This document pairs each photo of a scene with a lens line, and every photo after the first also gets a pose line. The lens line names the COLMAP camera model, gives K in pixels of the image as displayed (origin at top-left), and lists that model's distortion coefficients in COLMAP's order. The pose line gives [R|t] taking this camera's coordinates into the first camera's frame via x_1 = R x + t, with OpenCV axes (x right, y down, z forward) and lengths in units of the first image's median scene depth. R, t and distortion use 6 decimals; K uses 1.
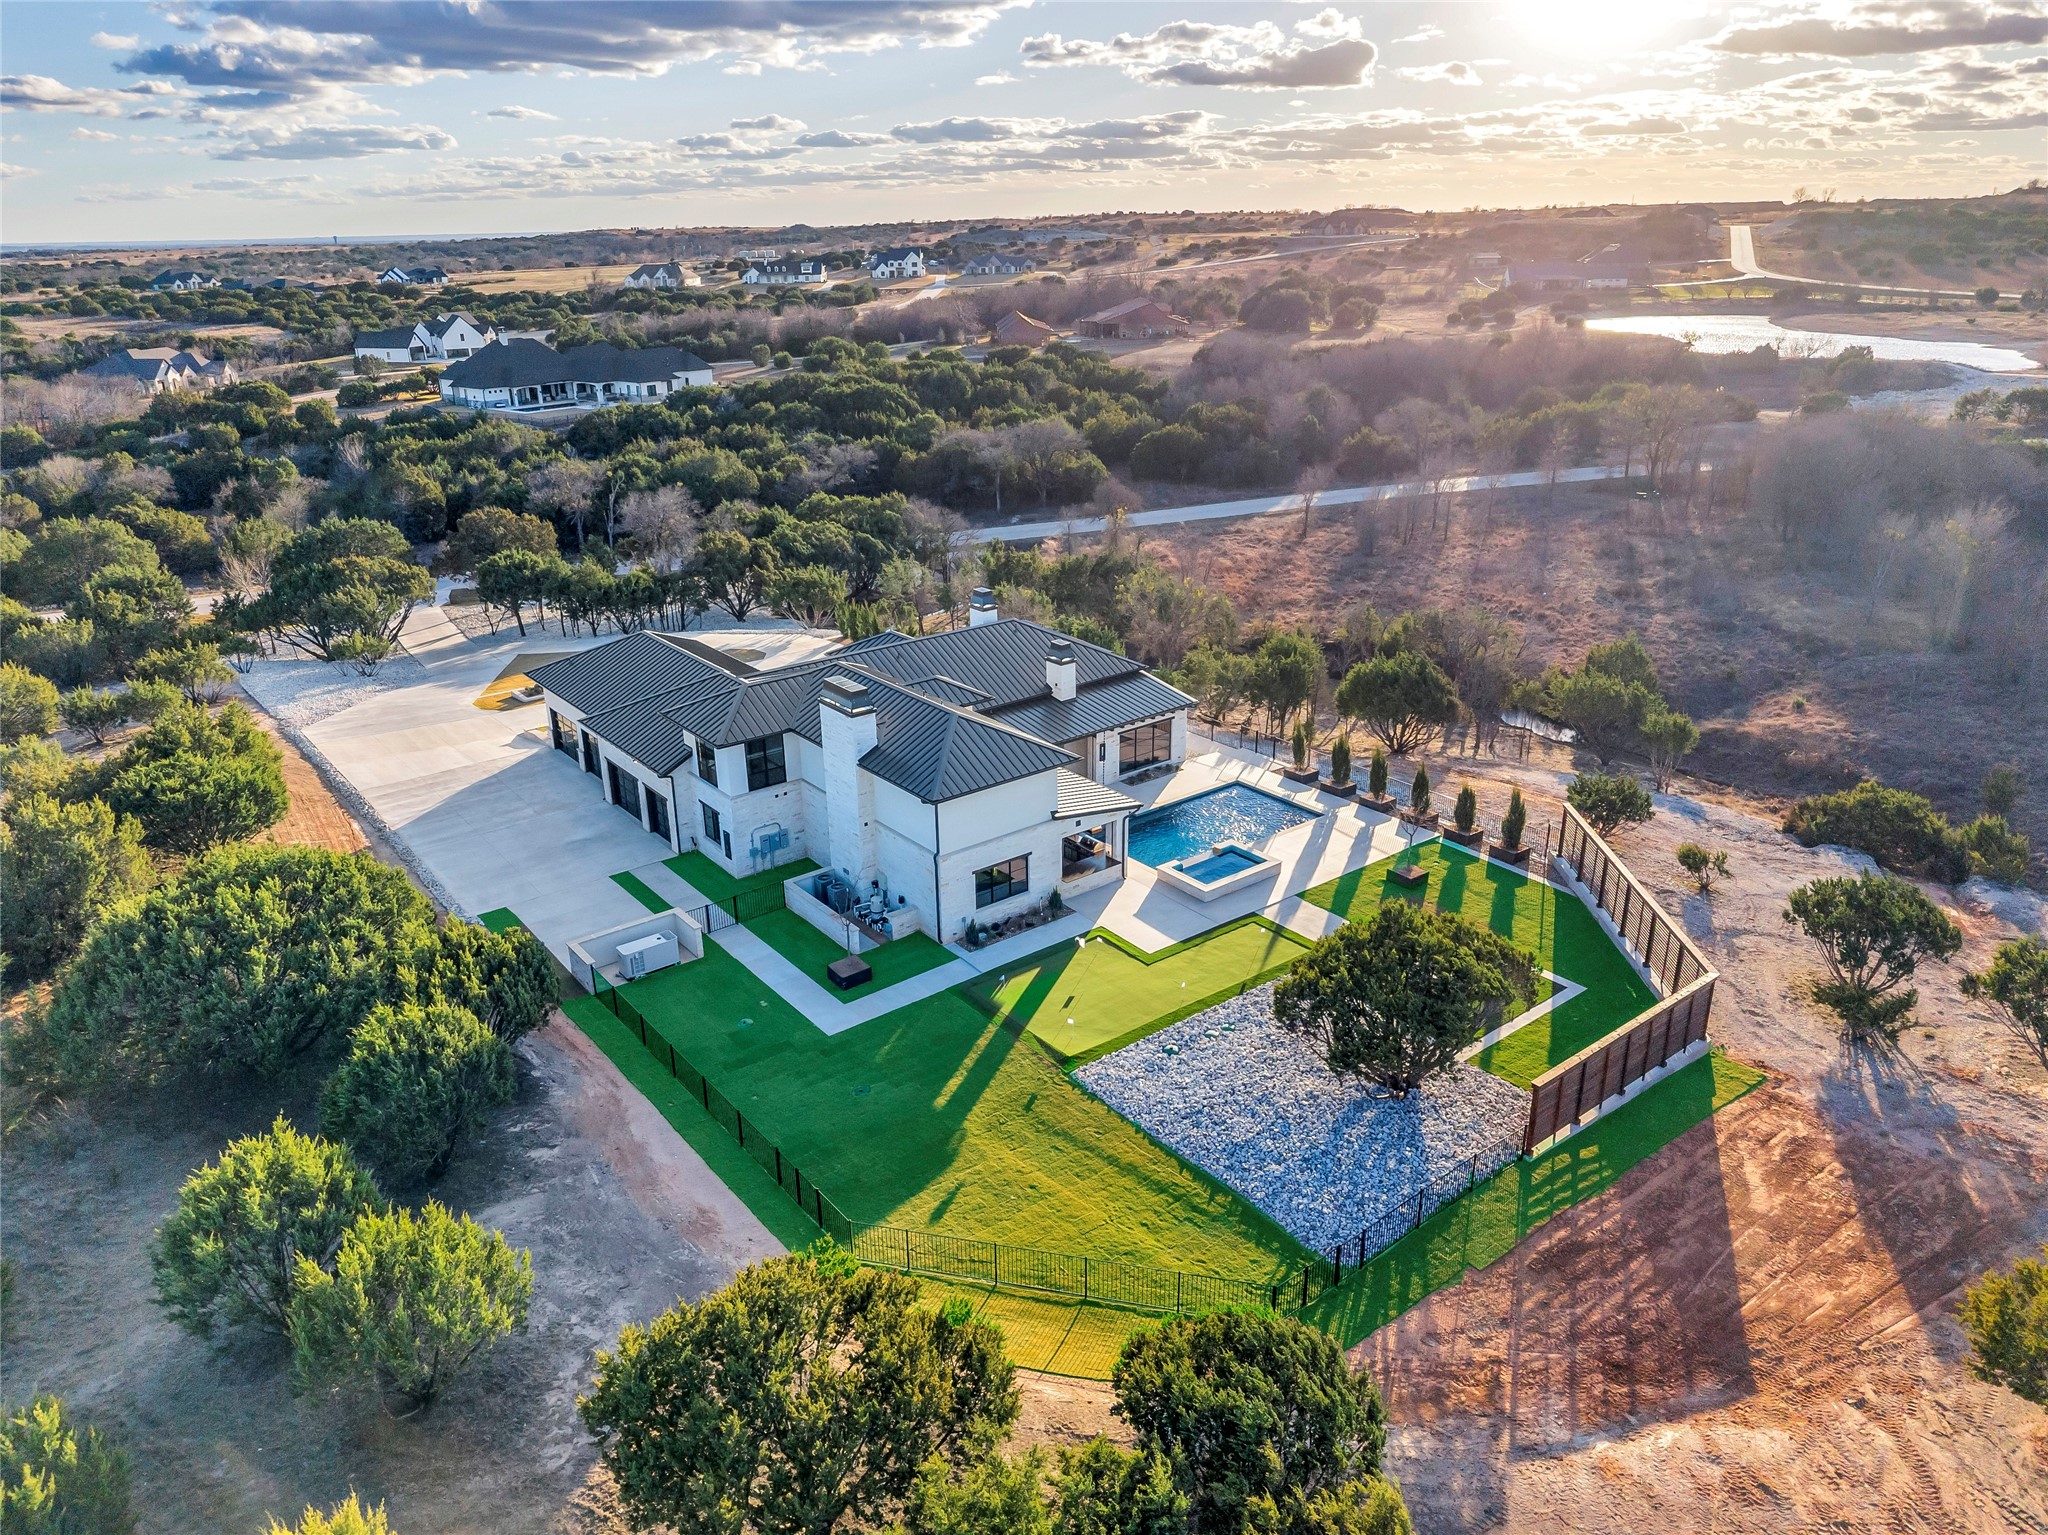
lens RADIAL K [[1399.2, 0, 1022.3], [0, 1399.2, 765.9], [0, 0, 1]] dist [0.022700, -0.008194]
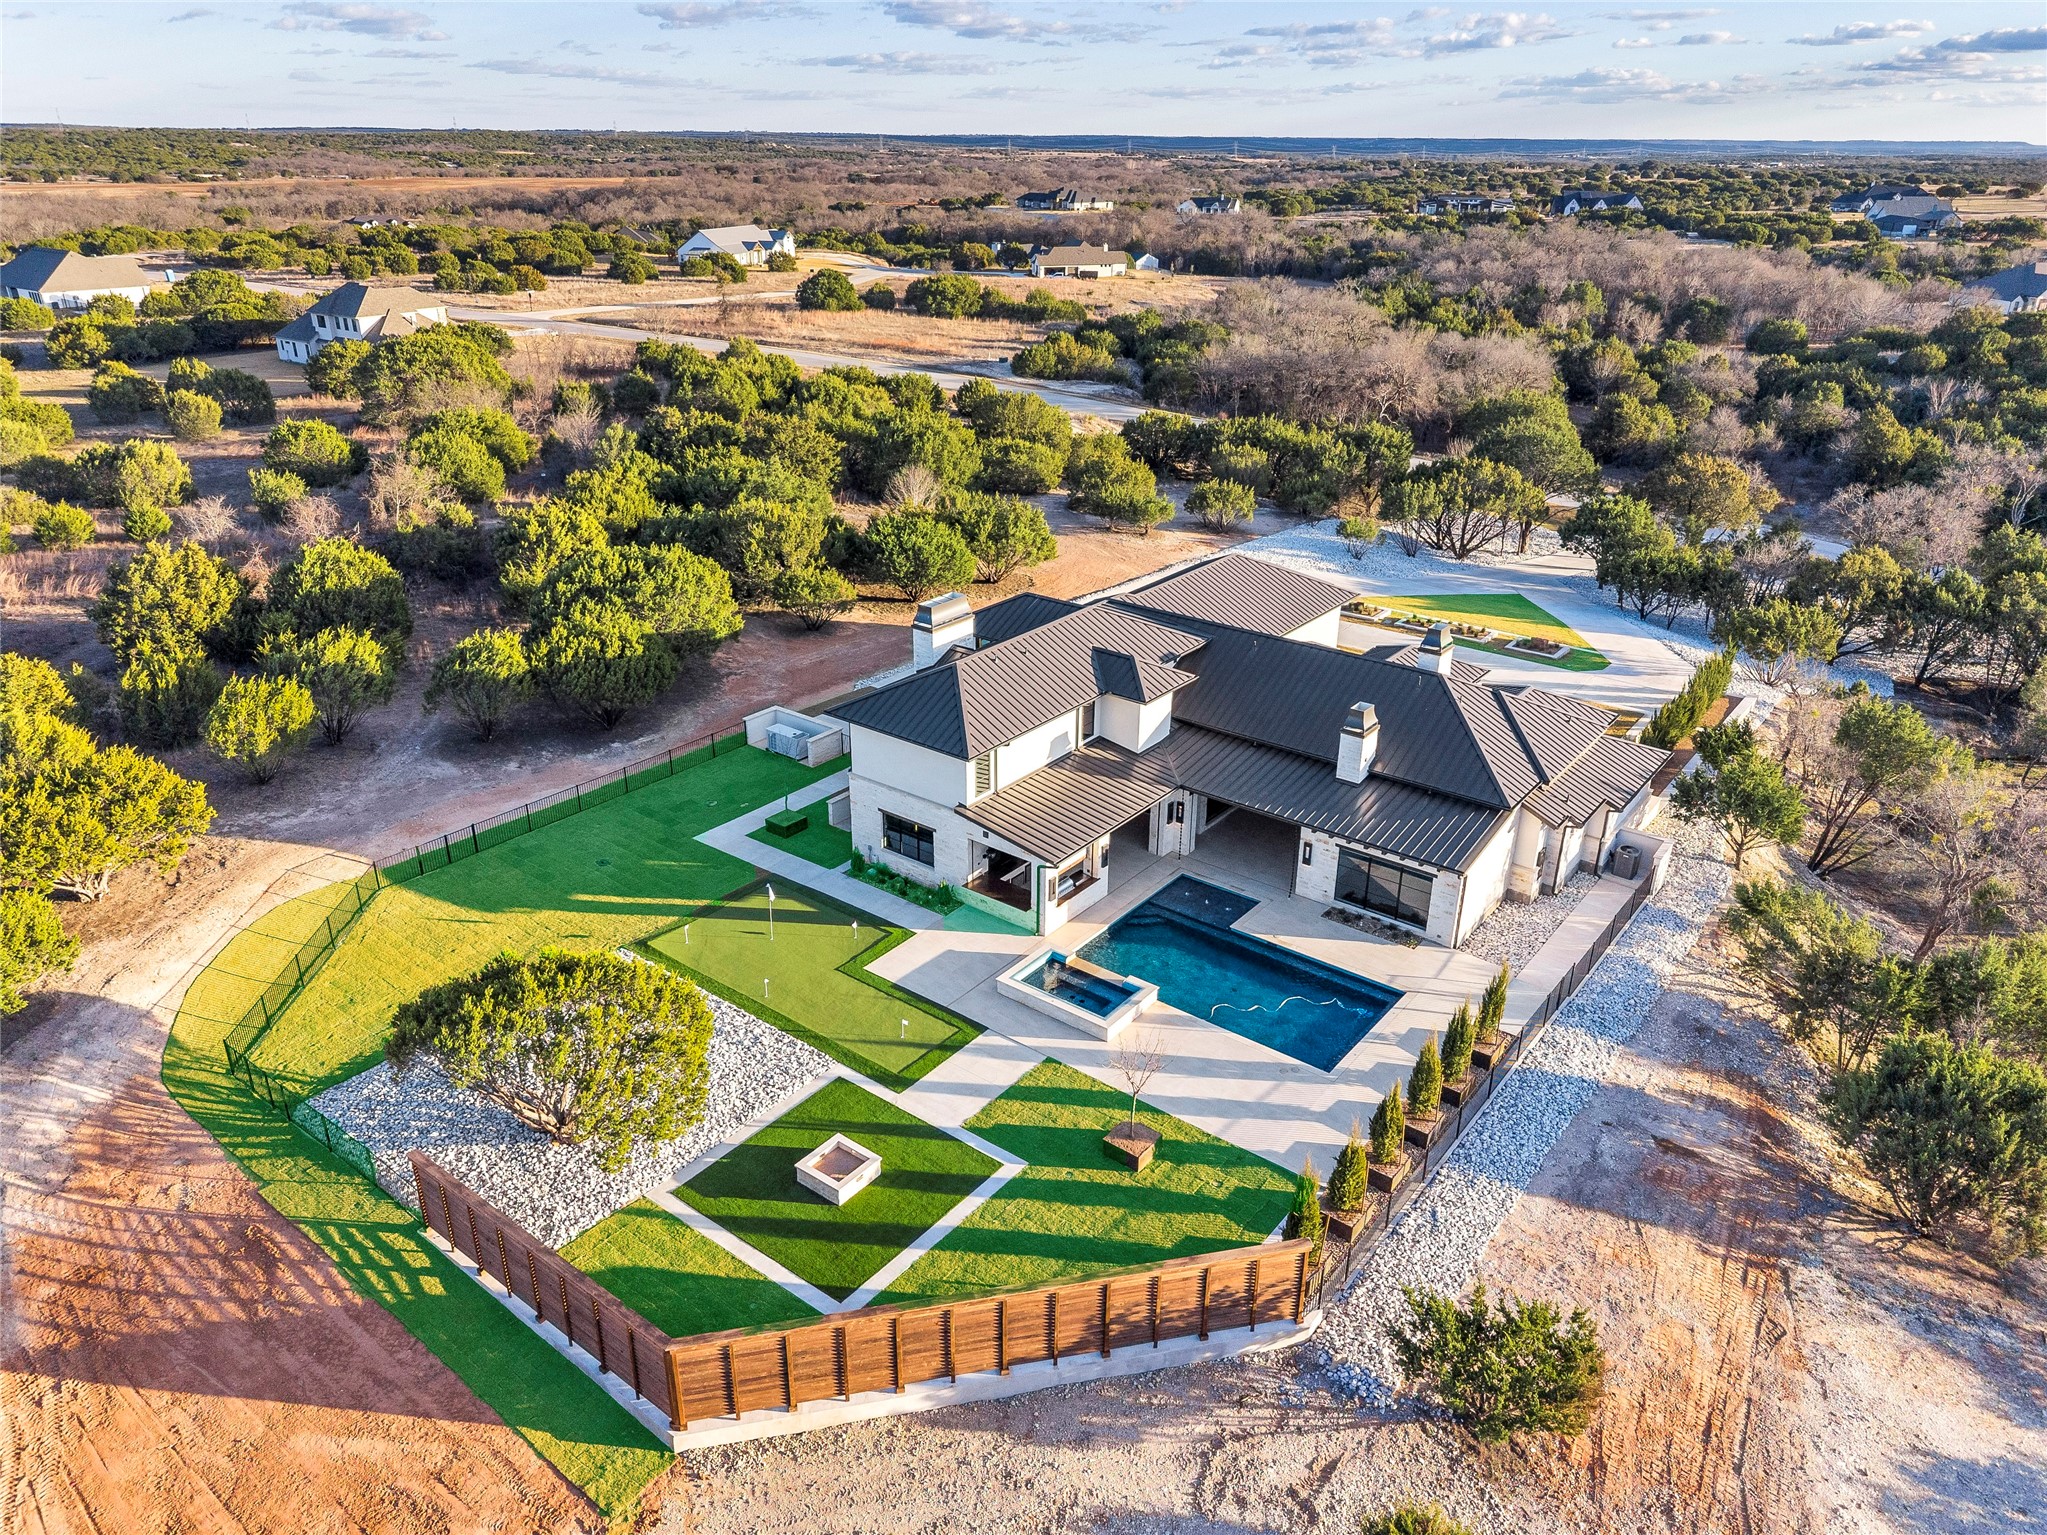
lens RADIAL K [[1398.5, 0, 1013.8], [0, 1398.5, 752.4], [0, 0, 1]] dist [0.022700, -0.008194]
pose [[0.249011, 0.409419, -0.877707, 0.763861], [-0.359373, 0.880615, 0.308819, -0.271810], [0.899358, 0.238525, 0.366417, 0.646644]]
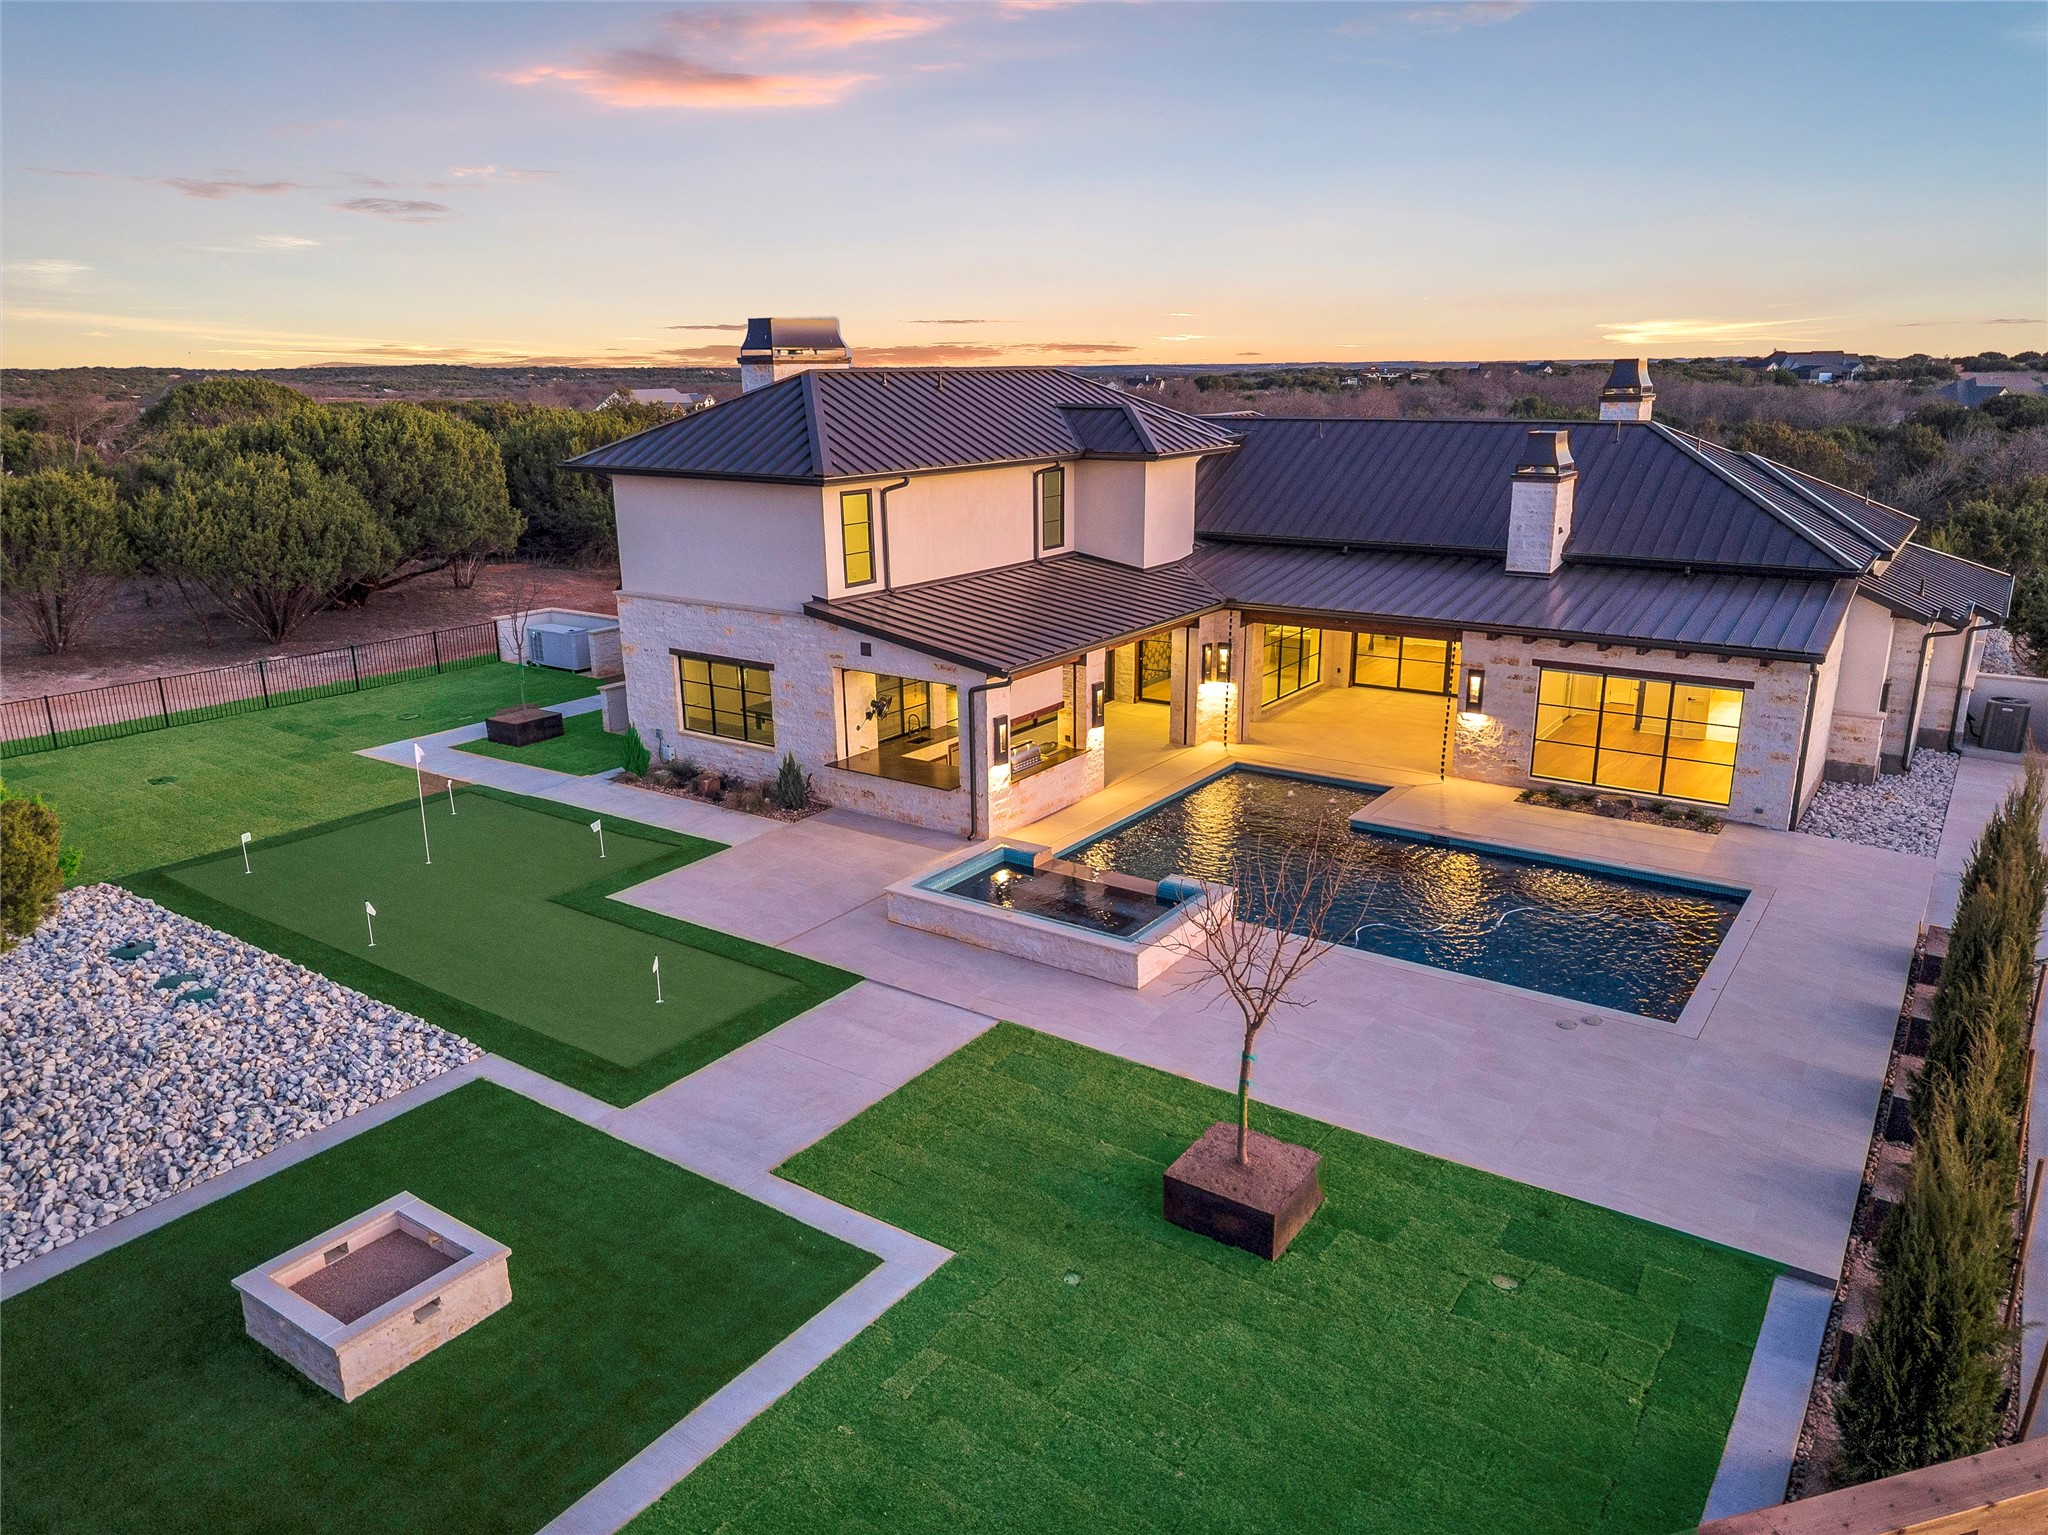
lens RADIAL K [[1399.2, 0, 1019.2], [0, 1399.2, 787.6], [0, 0, 1]] dist [0.022700, -0.008194]
pose [[0.301921, 0.291702, -0.907609, 0.456446], [-0.337395, 0.923116, 0.184450, -0.017287], [0.891632, 0.250533, 0.377127, 0.842928]]
